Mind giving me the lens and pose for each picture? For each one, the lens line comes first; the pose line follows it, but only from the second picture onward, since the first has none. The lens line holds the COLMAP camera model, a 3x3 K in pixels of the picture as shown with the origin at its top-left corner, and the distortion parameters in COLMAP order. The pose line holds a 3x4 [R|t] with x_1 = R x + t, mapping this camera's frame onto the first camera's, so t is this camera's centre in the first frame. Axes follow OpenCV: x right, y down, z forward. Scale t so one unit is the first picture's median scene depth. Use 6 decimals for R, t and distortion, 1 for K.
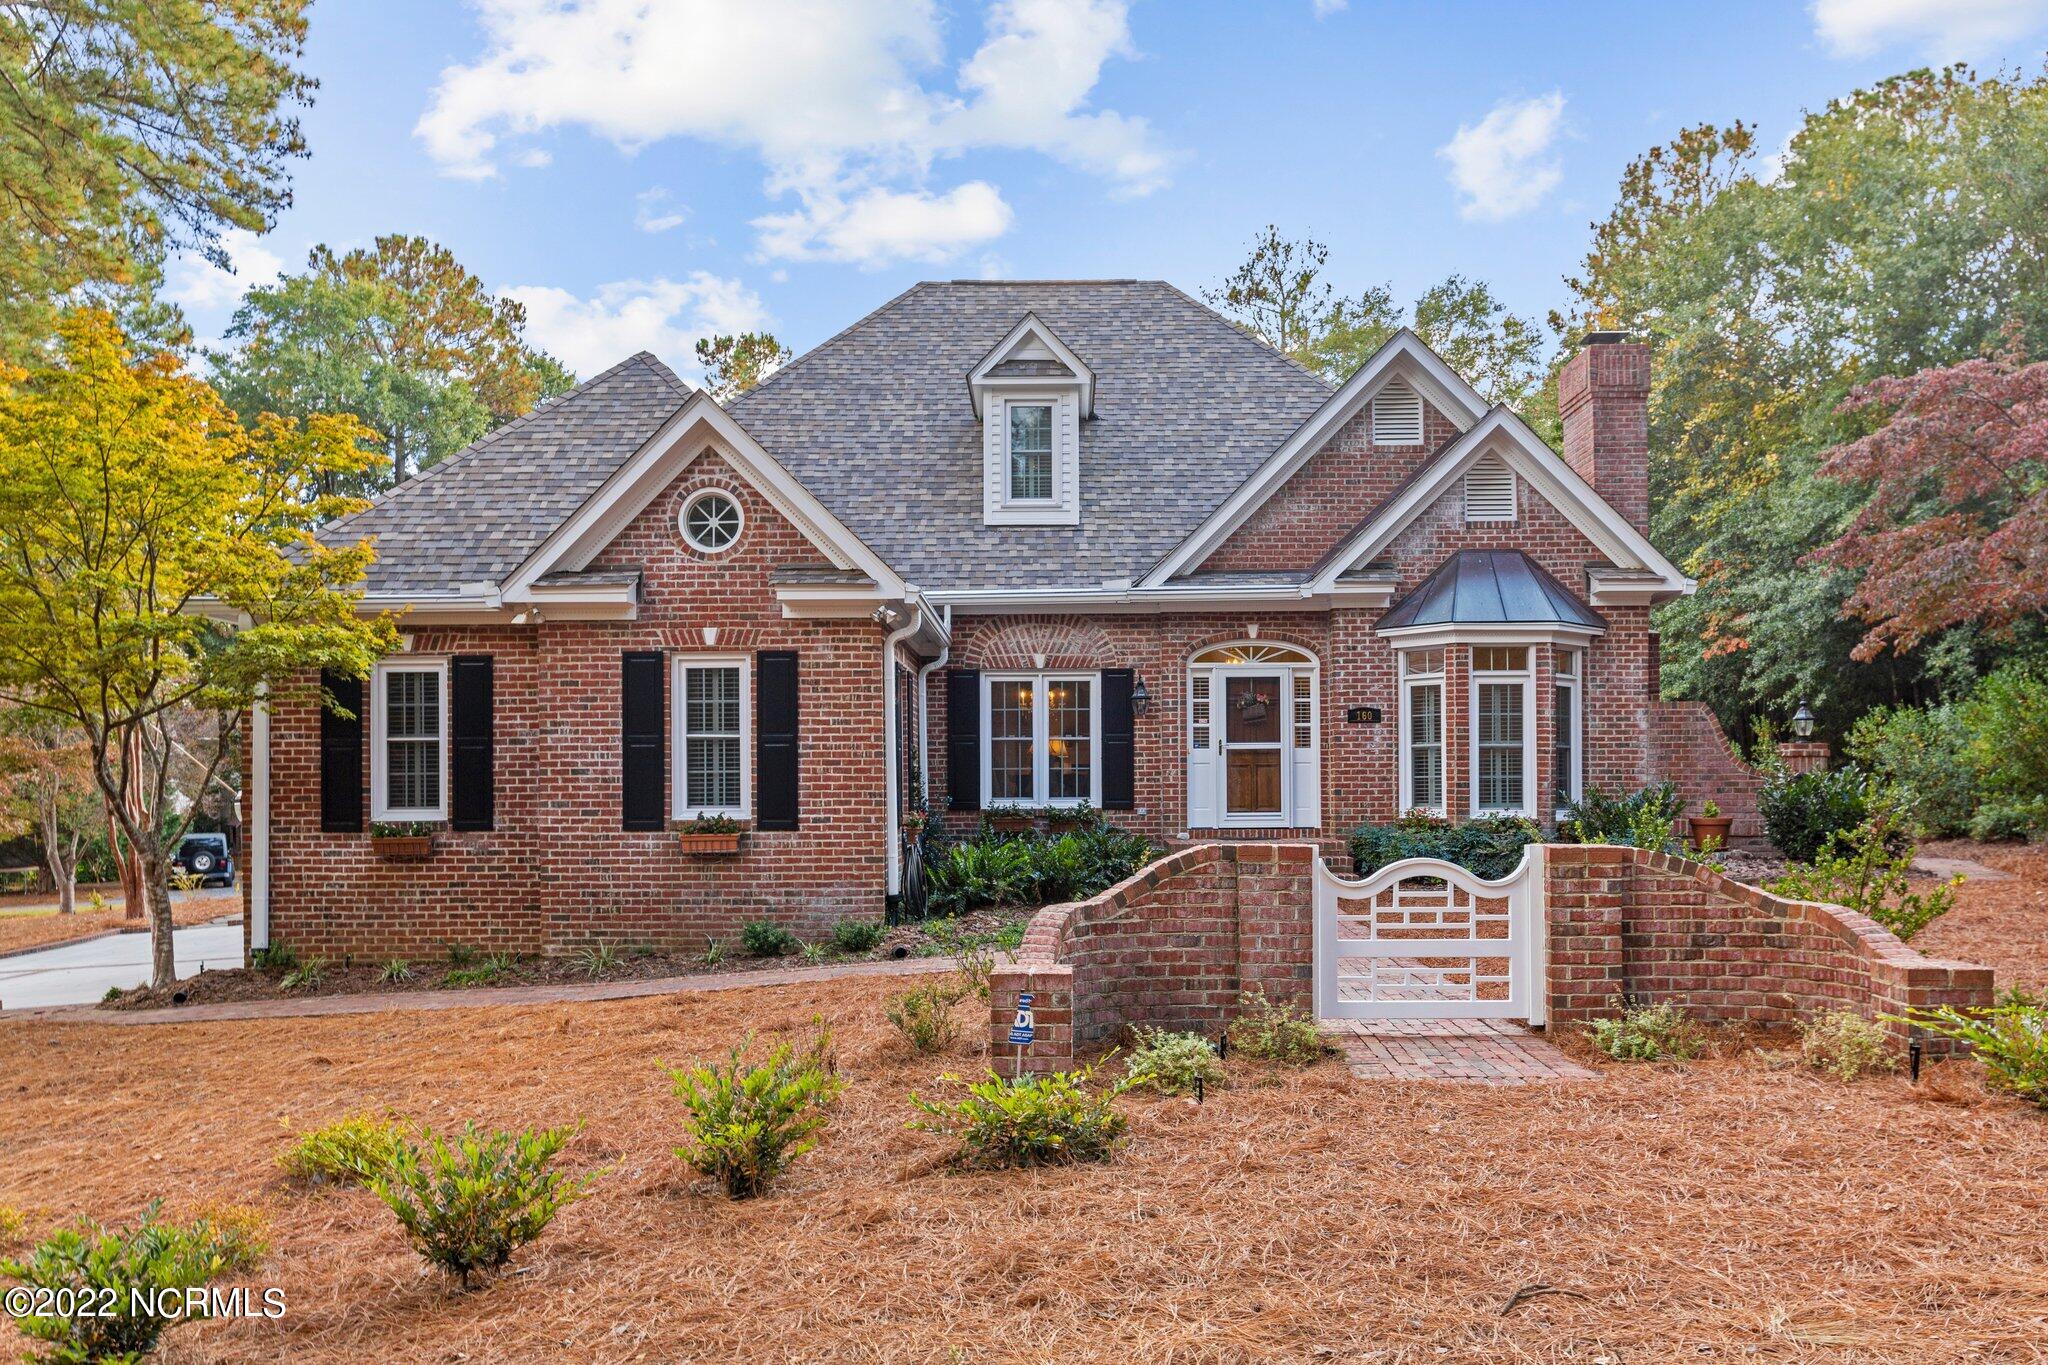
lens RADIAL K [[1547.1, 0, 1022.4], [0, 1547.1, 678.1], [0, 0, 1]] dist [-0.002463, 0.000085]
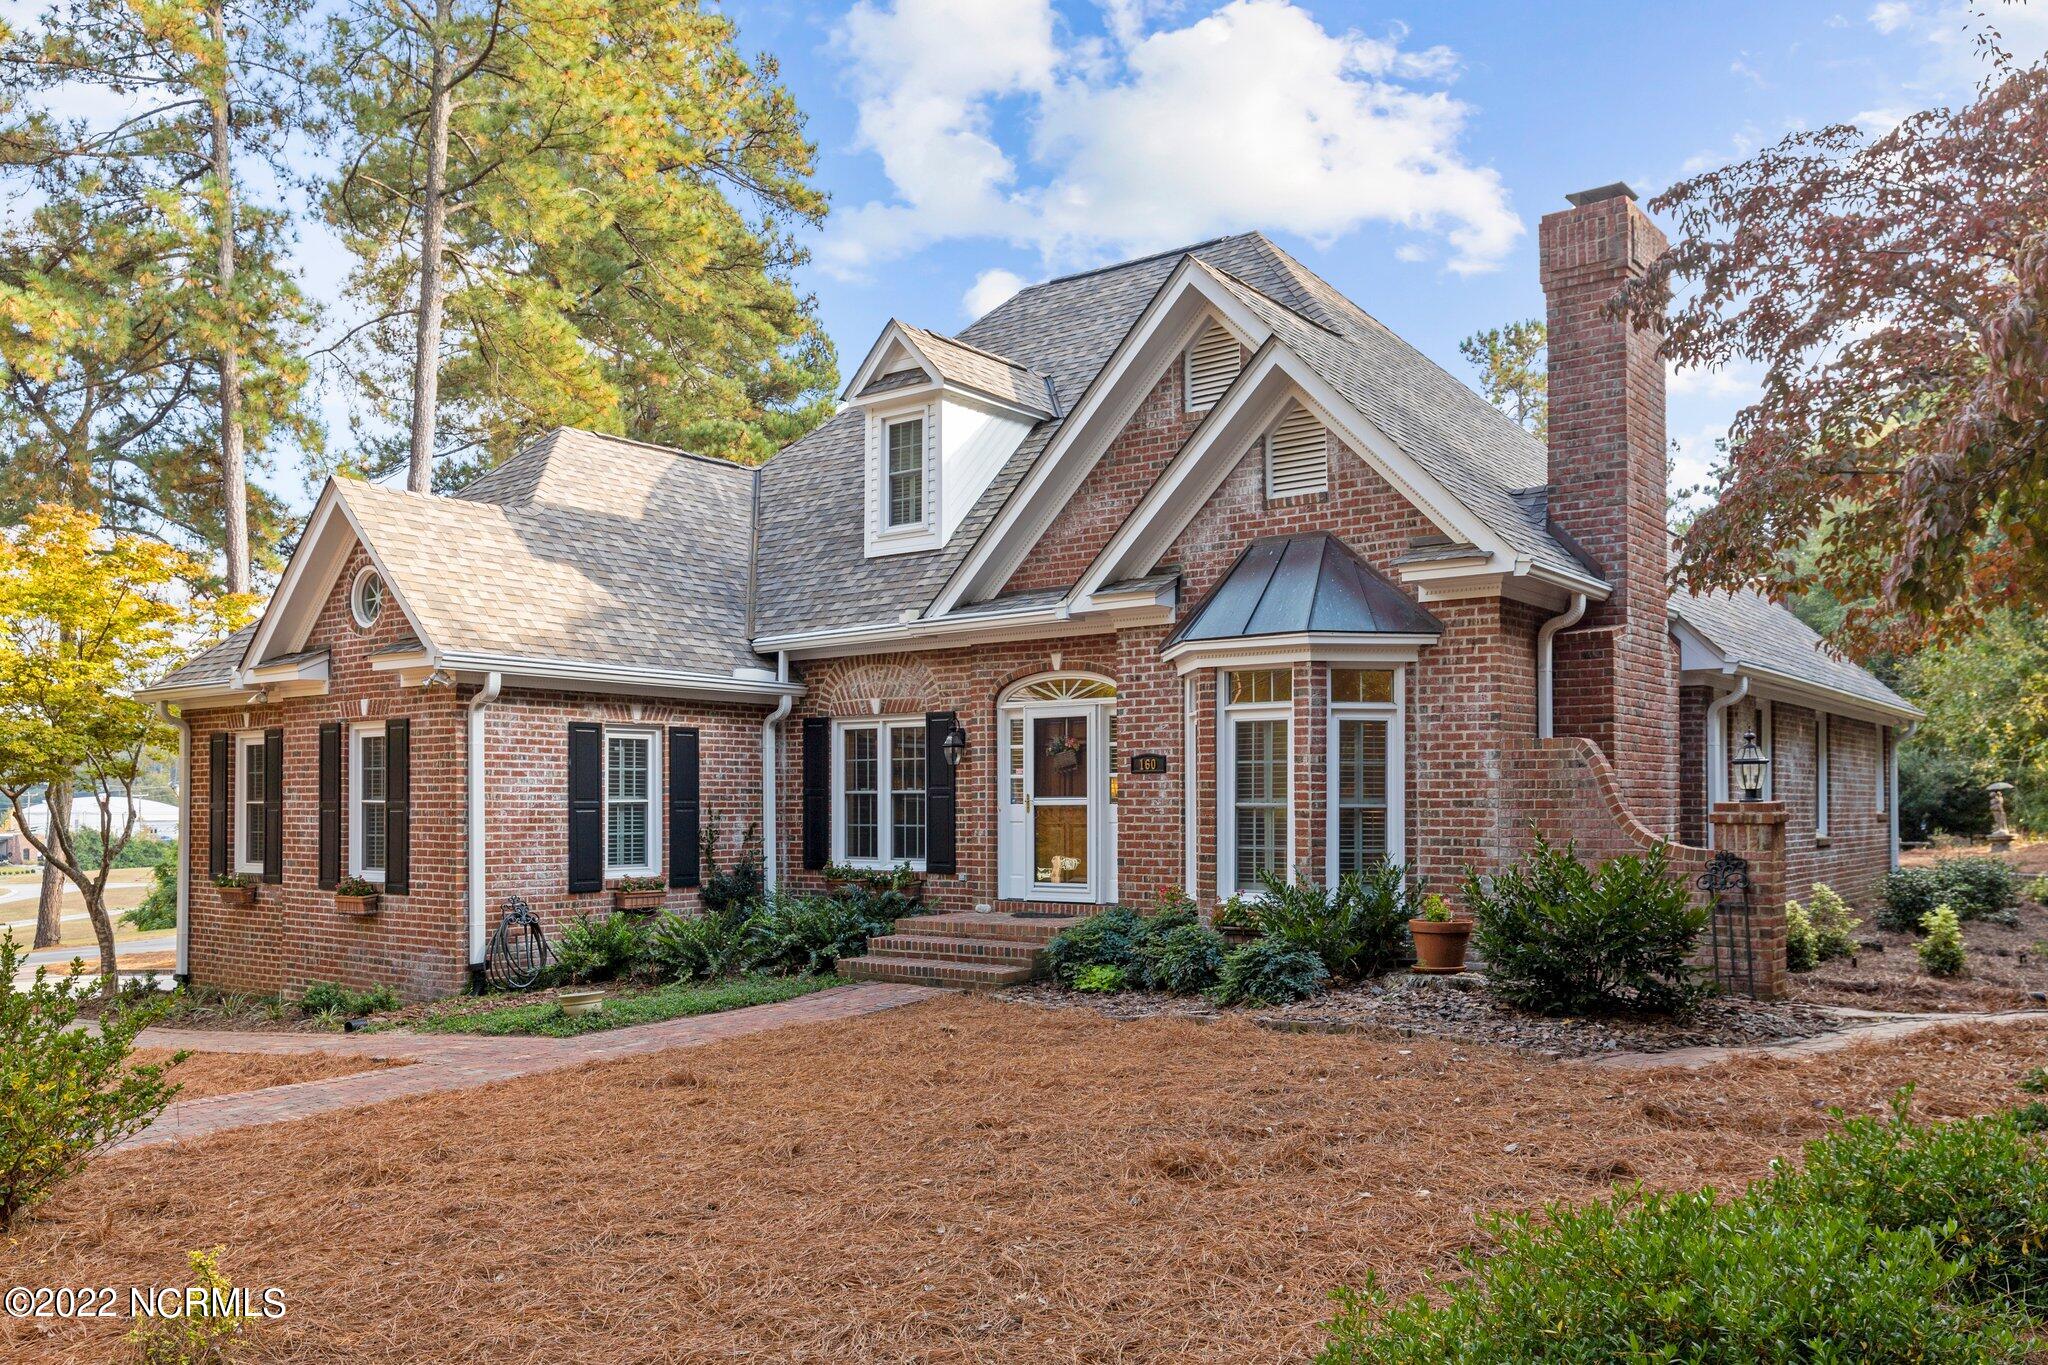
lens RADIAL K [[1547.1, 0, 1023.7], [0, 1547.1, 688.7], [0, 0, 1]] dist [-0.002463, 0.000085]
pose [[0.807678, -0.040172, -0.588254, 0.626368], [0.040588, 0.999098, -0.012501, -0.006496], [0.588225, -0.013779, 0.808580, 0.330996]]
